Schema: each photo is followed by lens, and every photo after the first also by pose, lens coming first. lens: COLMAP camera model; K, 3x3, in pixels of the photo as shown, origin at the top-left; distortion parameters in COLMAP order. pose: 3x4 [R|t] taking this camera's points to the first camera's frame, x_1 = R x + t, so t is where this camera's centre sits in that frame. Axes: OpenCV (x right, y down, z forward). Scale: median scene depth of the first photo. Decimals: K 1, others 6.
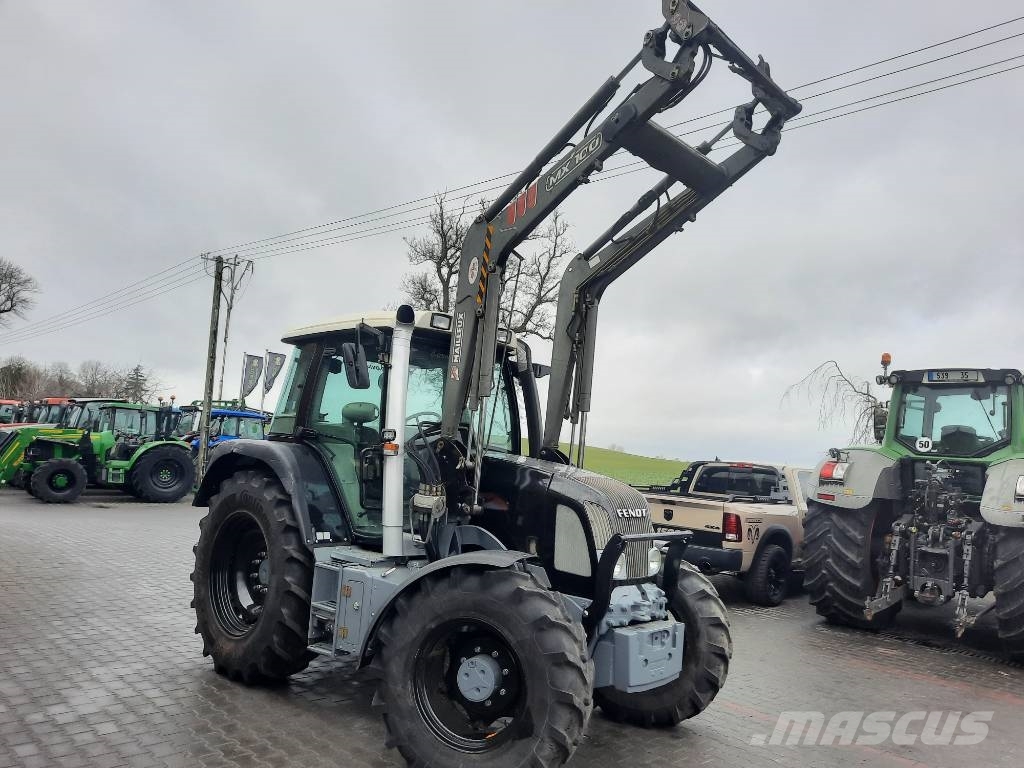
lens RADIAL K [[742.2, 0, 527.7], [0, 742.2, 393.9], [0, 0, 1]] dist [0.064926, -0.060210]
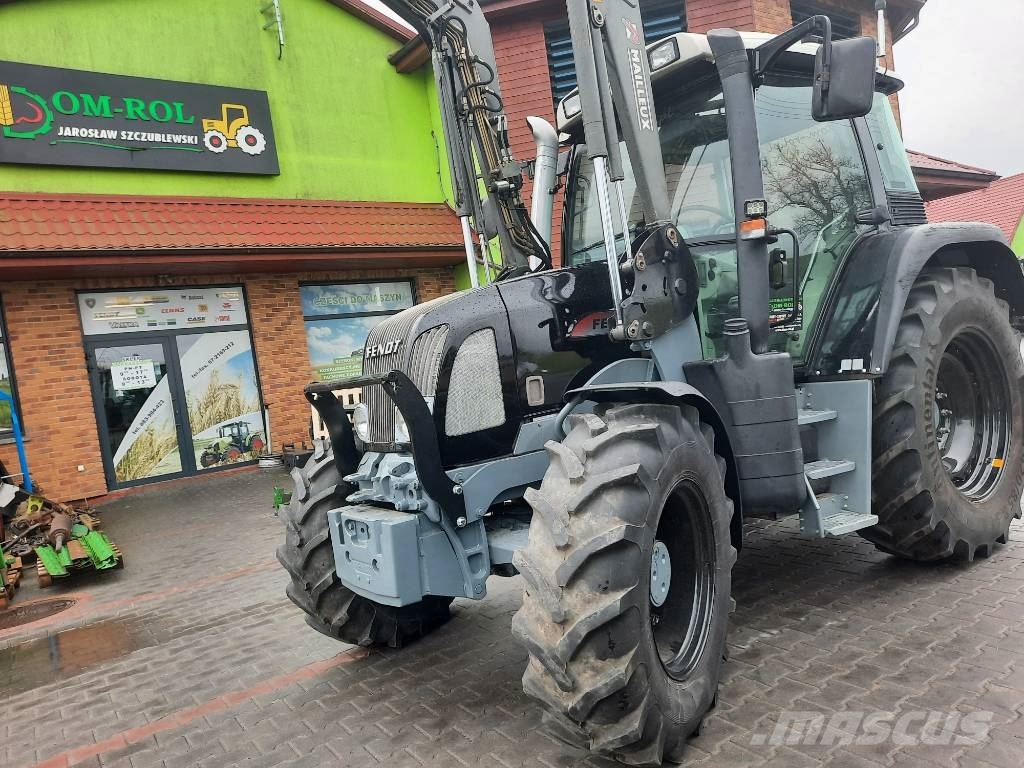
lens RADIAL K [[743.5, 0, 529.1], [0, 743.5, 395.2], [0, 0, 1]] dist [0.056605, -0.047308]
pose [[-0.179417, 0.002264, -0.983771, 0.661500], [0.208128, 0.977450, -0.035709, 0.214465], [0.961505, -0.211157, -0.175842, 1.052186]]
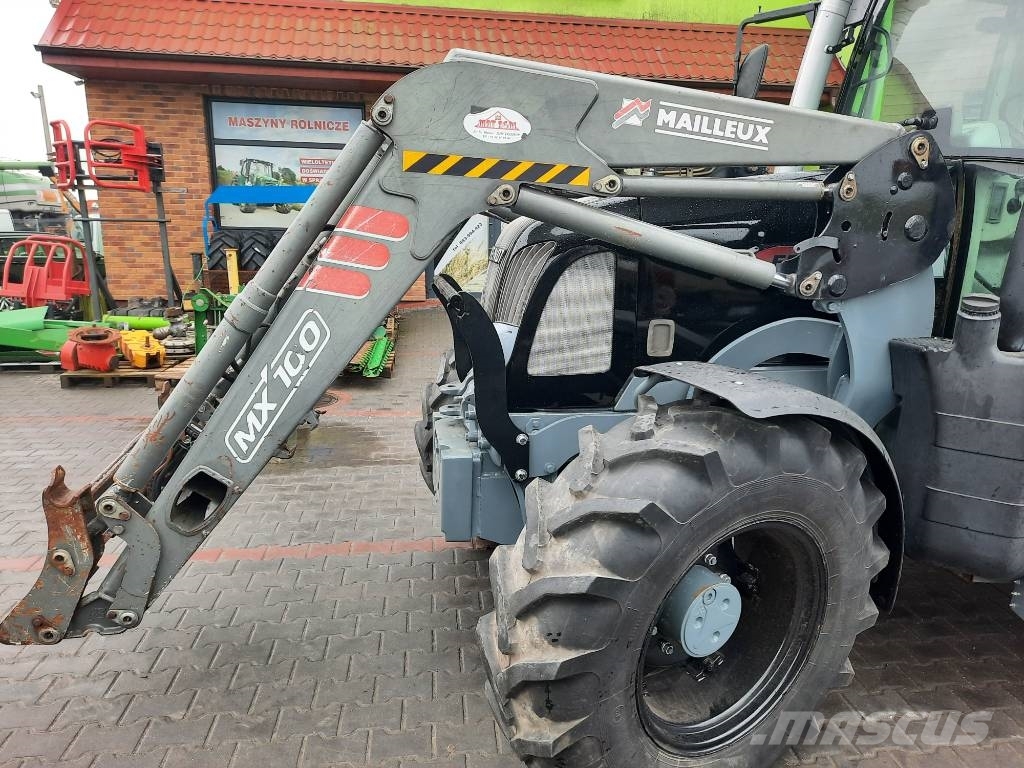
lens RADIAL K [[742.2, 0, 527.7], [0, 742.2, 393.9], [0, 0, 1]] dist [0.064926, -0.060210]
pose [[-0.602699, 0.110184, -0.790325, 0.507948], [0.013929, 0.991723, 0.127640, 0.165895], [0.797847, 0.065920, -0.599245, 1.168822]]
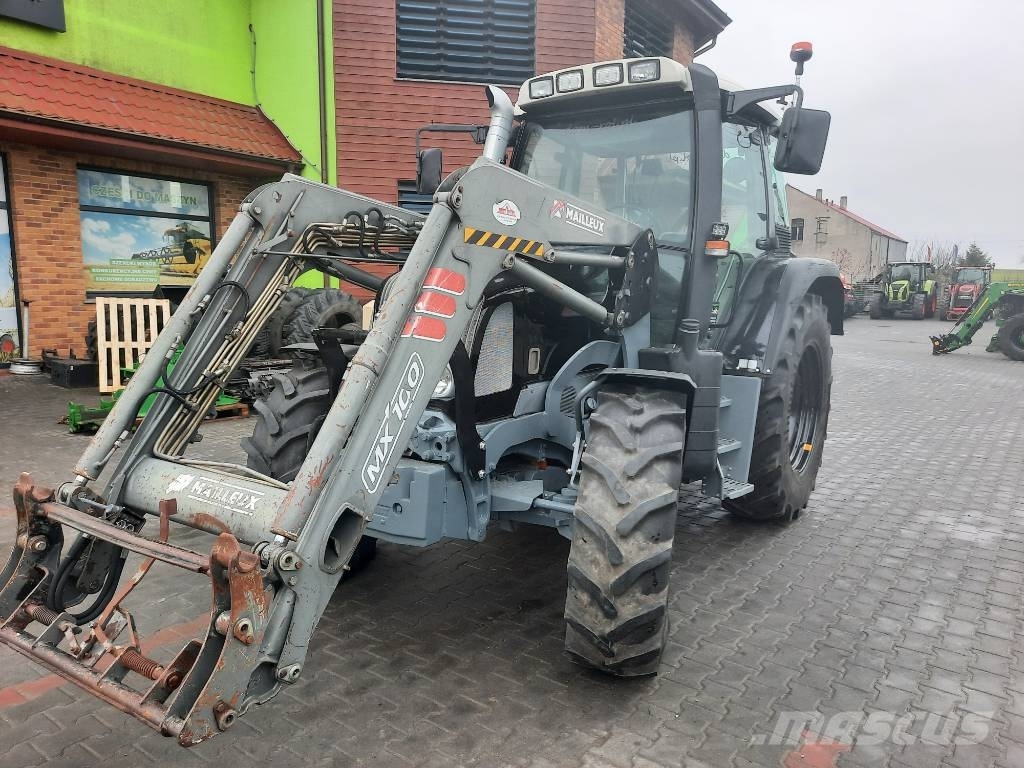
lens RADIAL K [[742.2, 0, 527.7], [0, 742.2, 393.9], [0, 0, 1]] dist [0.064926, -0.060210]
pose [[0.161629, 0.080713, -0.983545, 0.730520], [0.082767, 0.992029, 0.095011, 0.157900], [0.983375, -0.096762, 0.153661, 0.847014]]
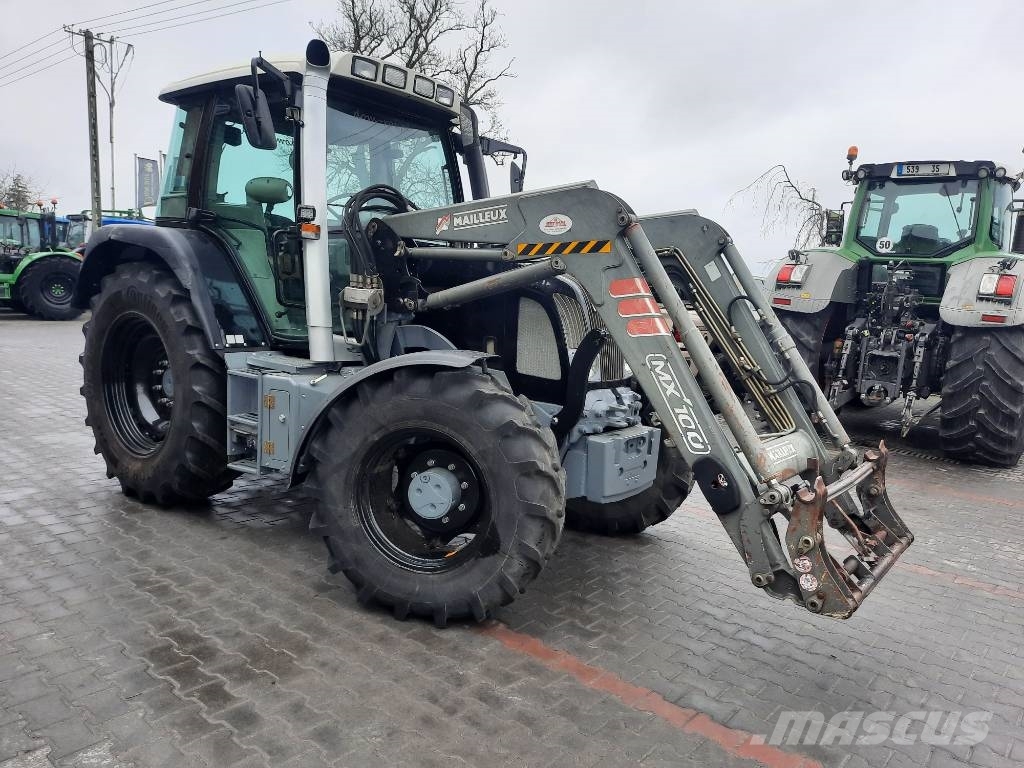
lens RADIAL K [[742.2, 0, 527.7], [0, 742.2, 393.9], [0, 0, 1]] dist [0.064926, -0.060210]
pose [[0.995305, -0.018611, 0.094977, -0.027874], [-0.004370, 0.971695, 0.236198, 0.048210], [-0.096684, -0.235504, 0.967052, 0.139742]]
